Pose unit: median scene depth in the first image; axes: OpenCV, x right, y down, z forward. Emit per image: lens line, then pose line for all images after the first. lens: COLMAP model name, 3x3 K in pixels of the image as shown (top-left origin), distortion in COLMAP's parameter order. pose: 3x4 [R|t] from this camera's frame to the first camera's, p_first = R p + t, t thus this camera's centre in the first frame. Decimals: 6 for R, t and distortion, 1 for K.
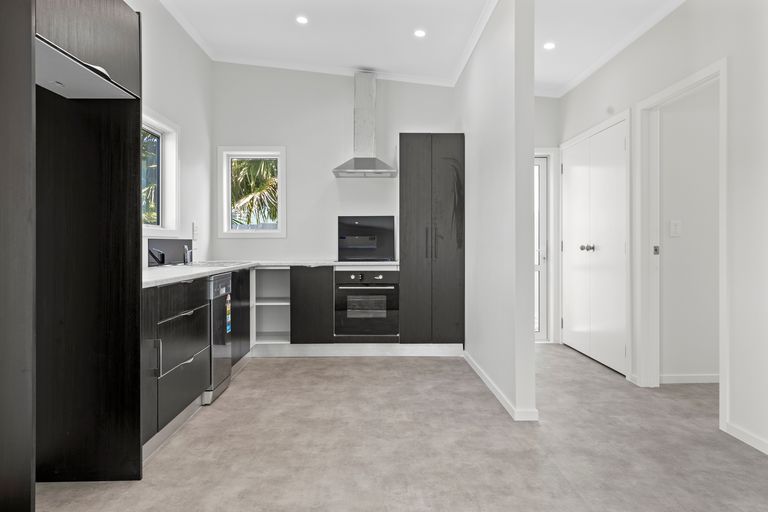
lens RADIAL K [[498.0, 0, 386.5], [0, 498.0, 256.4], [0, 0, 1]] dist [-0.004570, -0.000809]
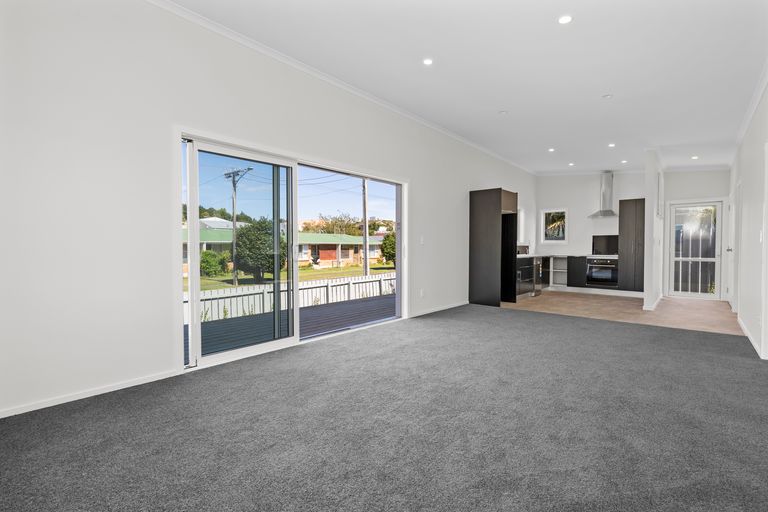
lens RADIAL K [[352.0, 0, 386.3], [0, 352.0, 259.9], [0, 0, 1]] dist [-0.002163, 0.000061]
pose [[0.731929, 0.023947, -0.680960, 0.352618], [-0.015542, 0.999709, 0.018451, 0.020565], [0.681204, -0.002922, 0.732088, -0.940147]]
